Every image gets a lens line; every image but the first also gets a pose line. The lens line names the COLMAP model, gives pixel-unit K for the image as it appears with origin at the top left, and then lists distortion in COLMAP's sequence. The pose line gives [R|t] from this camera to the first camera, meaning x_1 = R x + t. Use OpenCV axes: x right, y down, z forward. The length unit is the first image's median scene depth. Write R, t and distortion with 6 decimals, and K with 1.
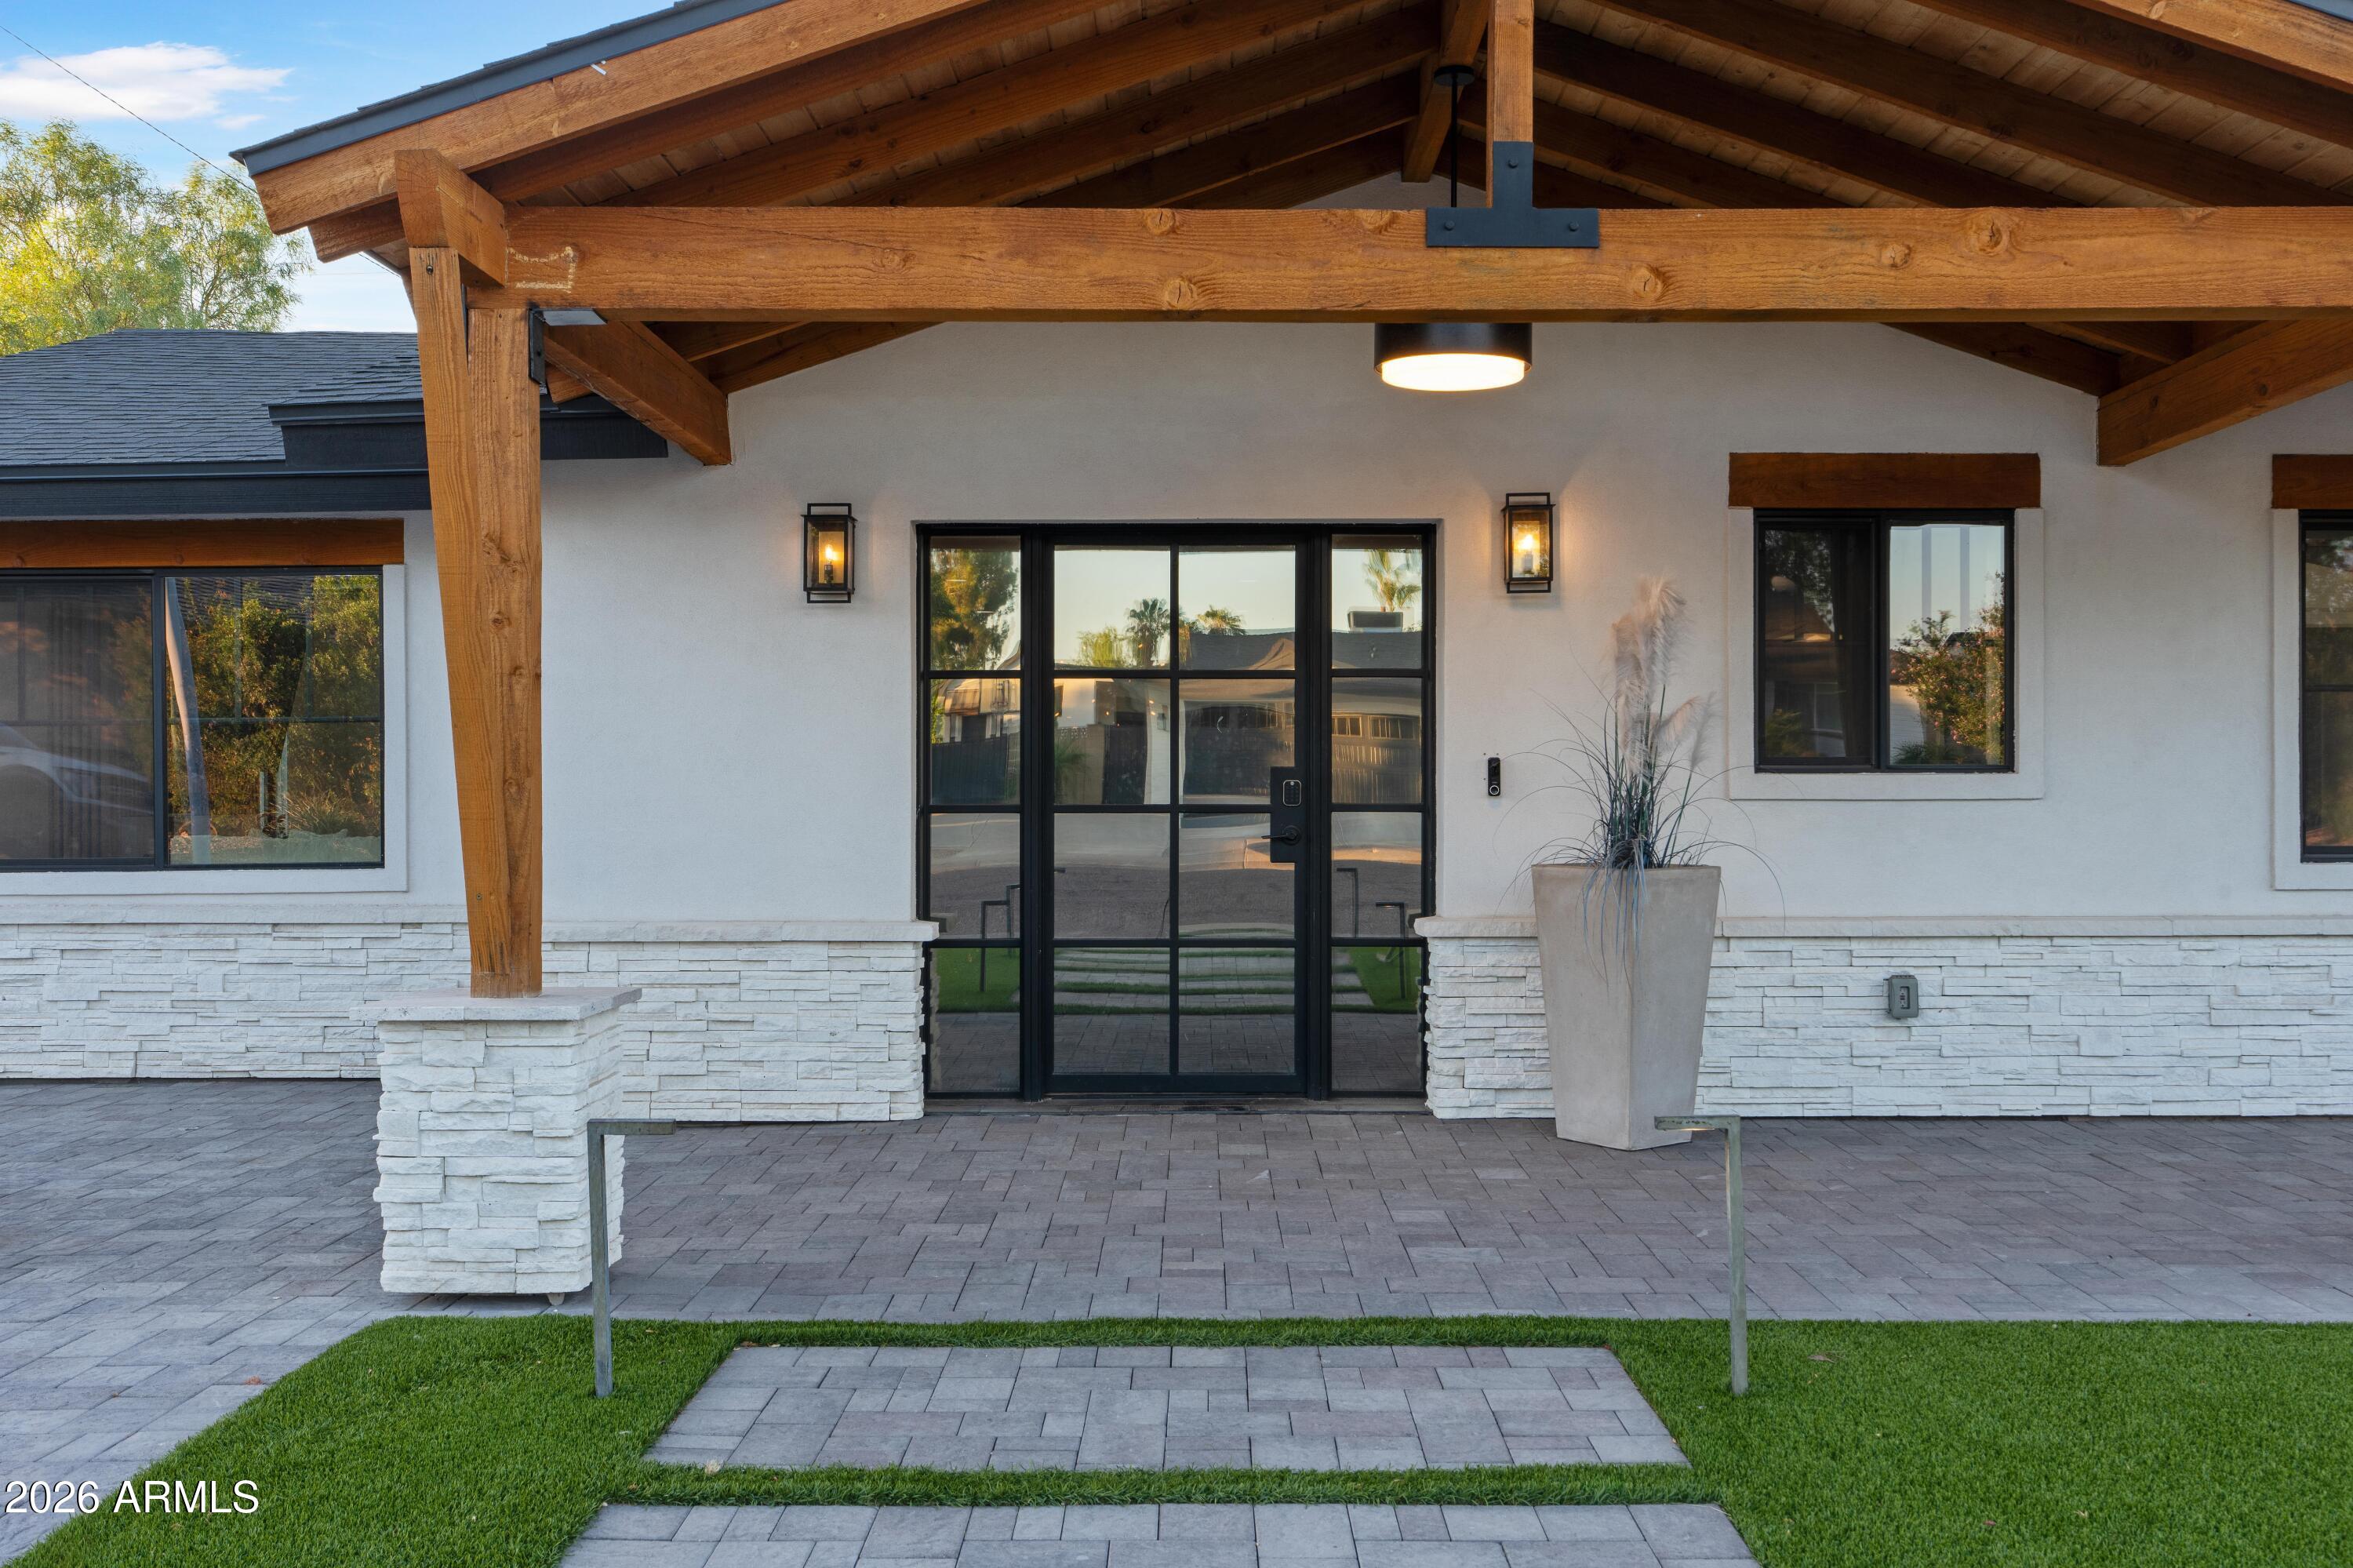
lens RADIAL K [[2160.8, 0, 1185.8], [0, 2160.8, 786.9], [0, 0, 1]] dist [0.000500, 0.004696]
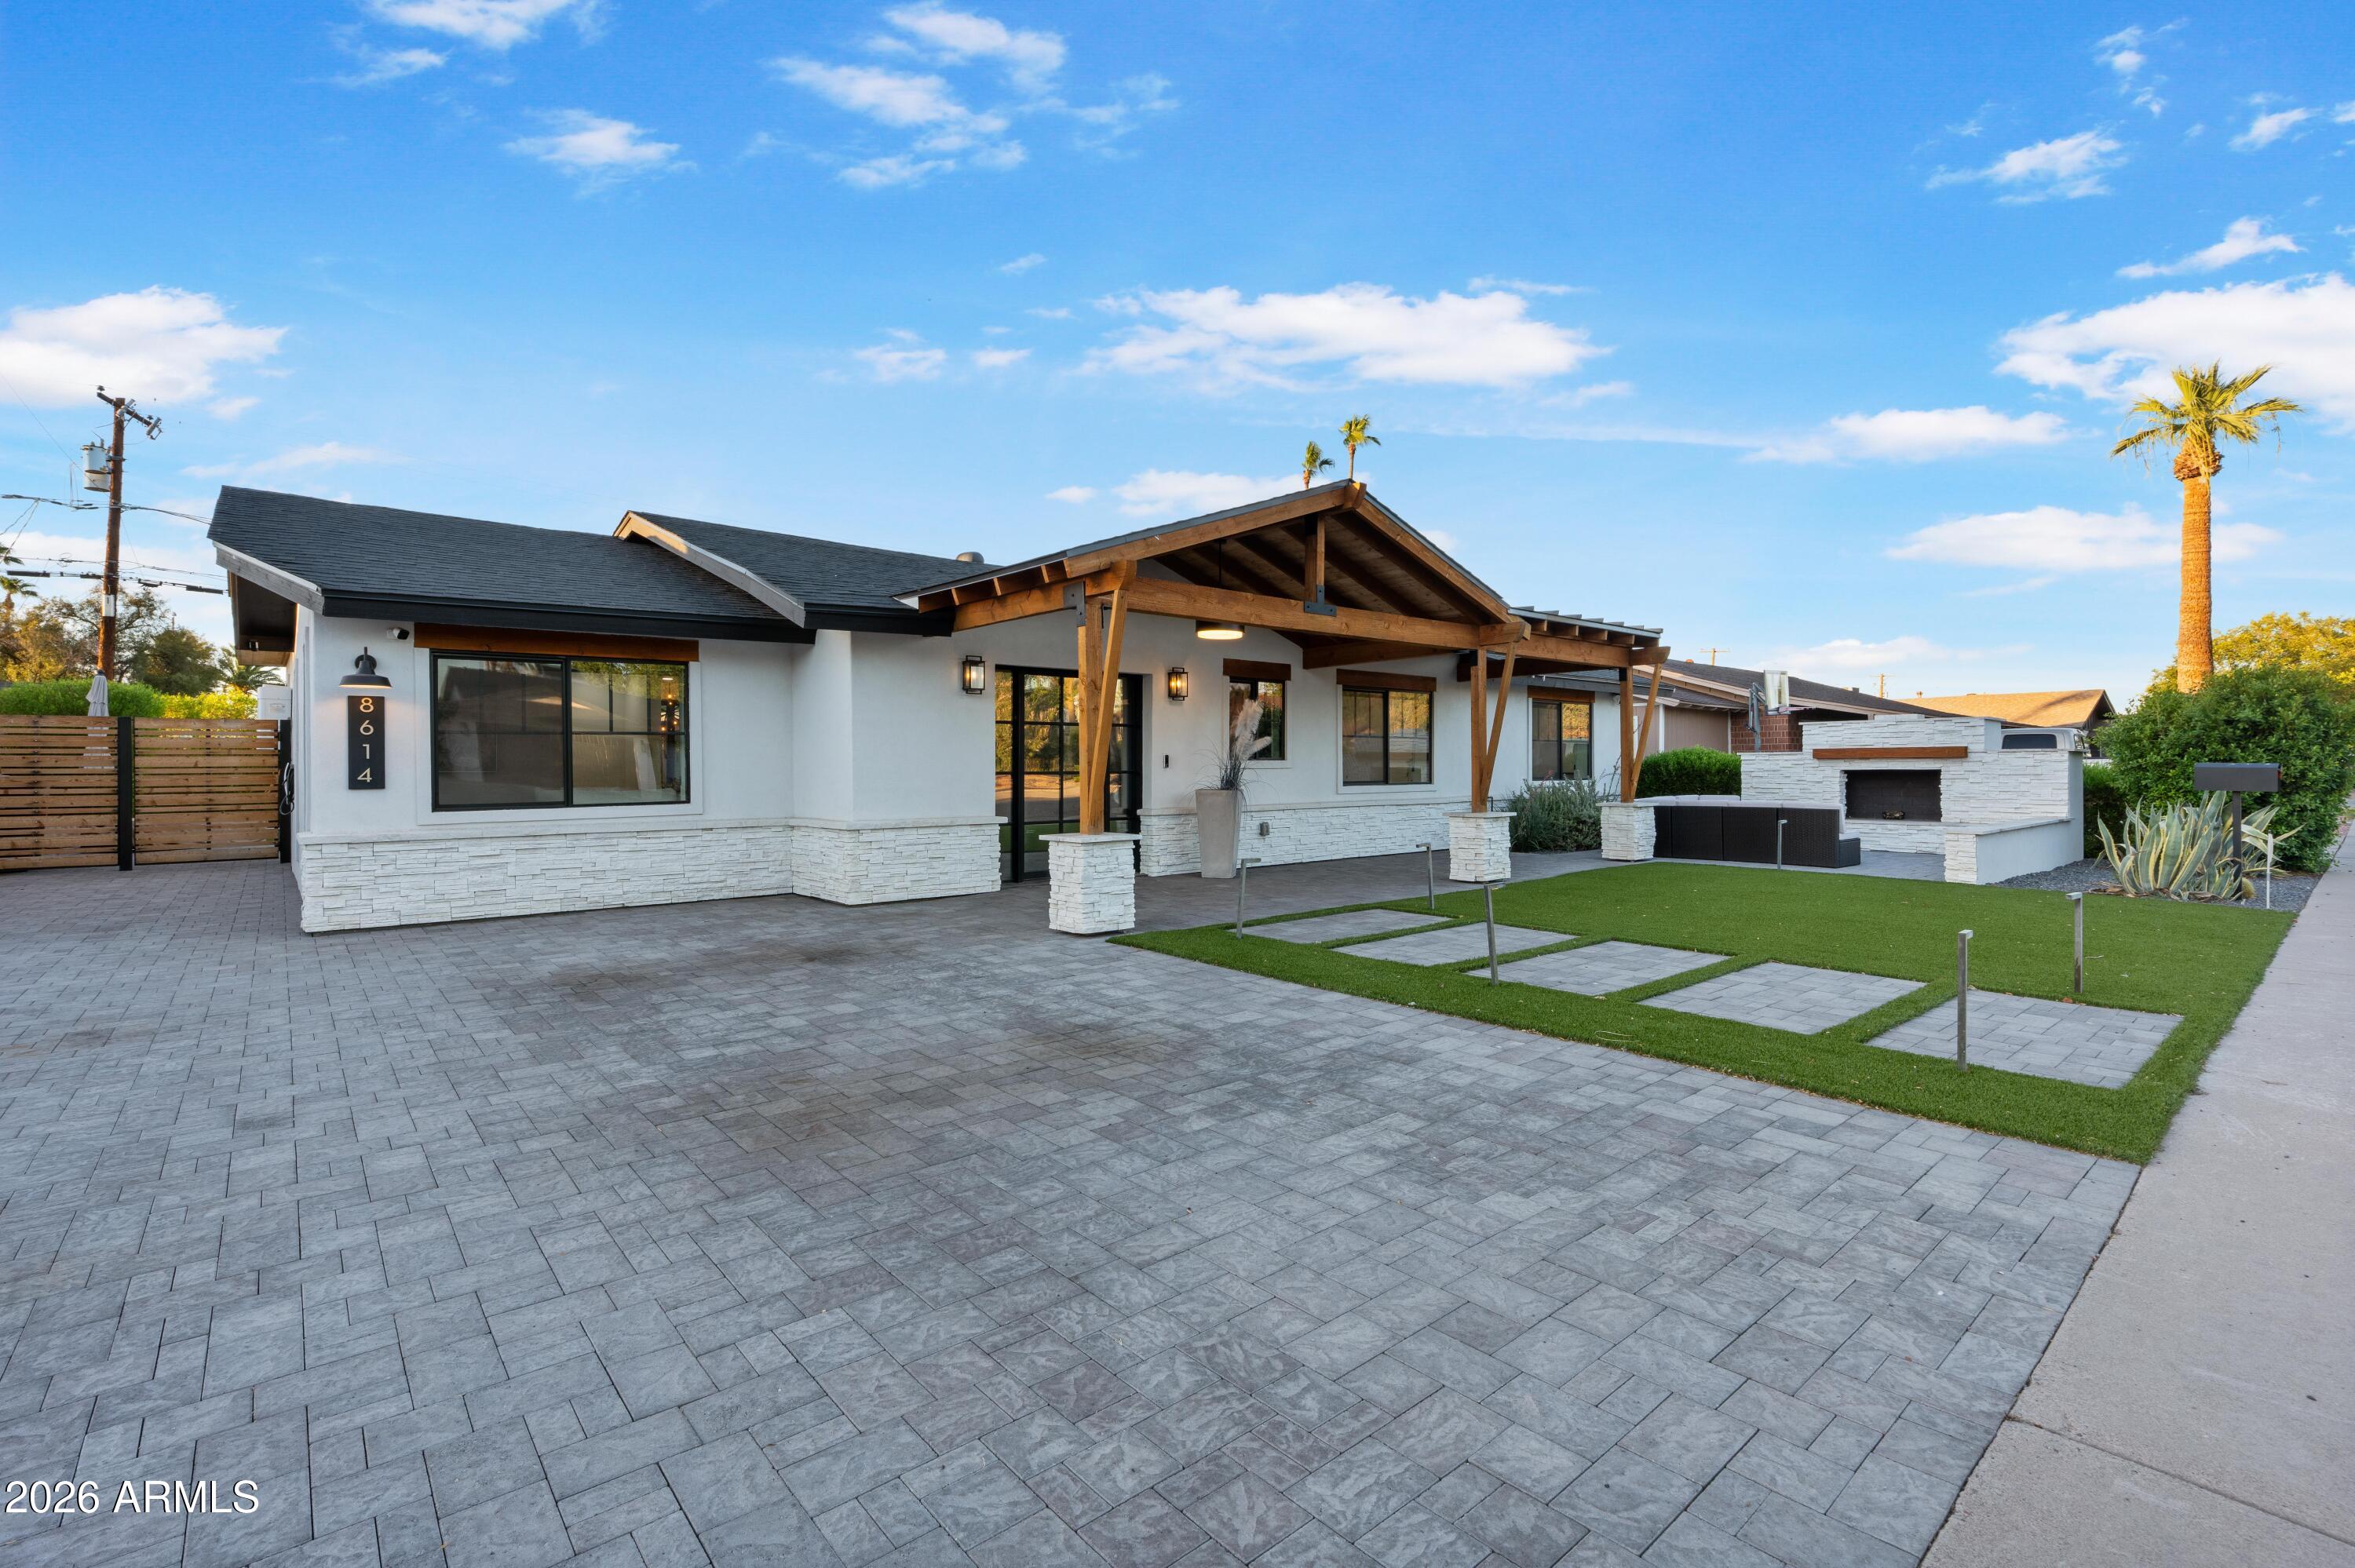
lens RADIAL K [[1057.9, 0, 1177.5], [0, 1057.9, 784.0], [0, 0, 1]] dist [-0.001613, -0.000246]
pose [[0.760866, -0.013156, 0.648775, -0.799236], [0.001308, 0.999824, 0.018741, -0.000844], [-0.648907, -0.013410, 0.760749, -0.127509]]
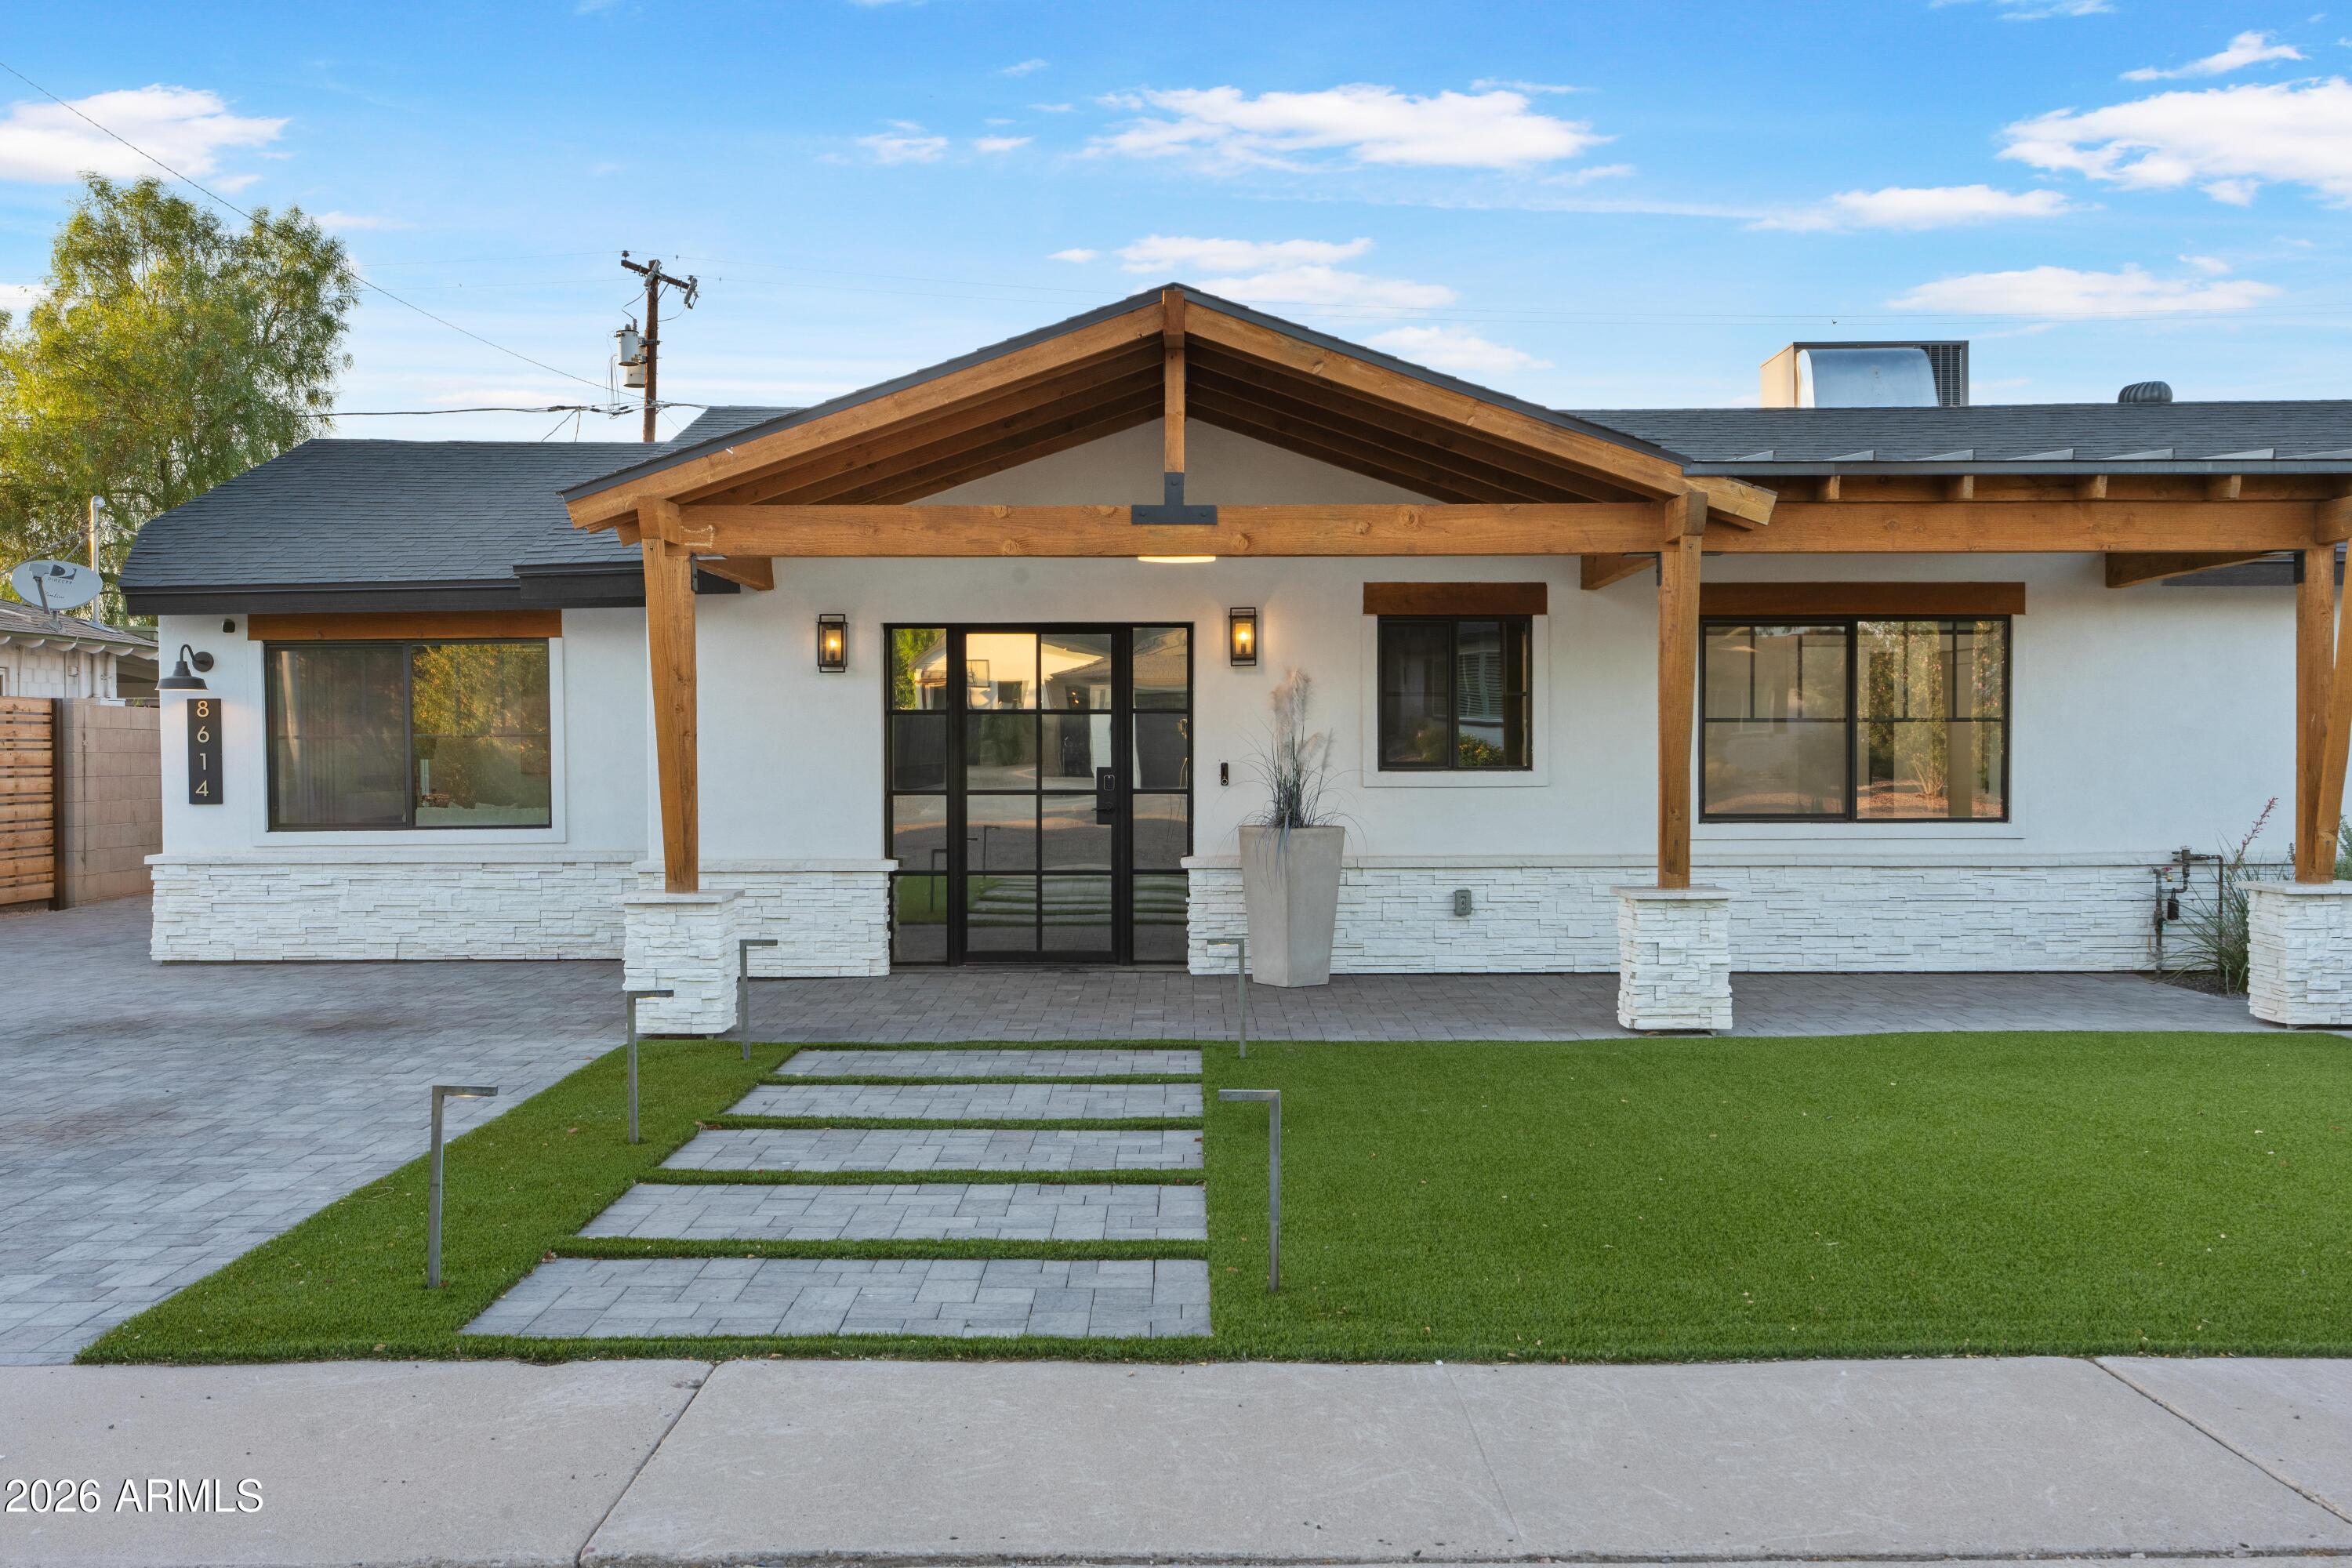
lens RADIAL K [[2240.0, 0, 1176.0], [0, 2240.0, 784.0], [0, 0, 1]] dist [-0.003724, -0.007188]
pose [[0.999998, -0.001809, 0.001264, 0.102395], [0.001782, 0.999773, 0.021219, -0.034134], [-0.001302, -0.021217, 0.999774, -0.760732]]
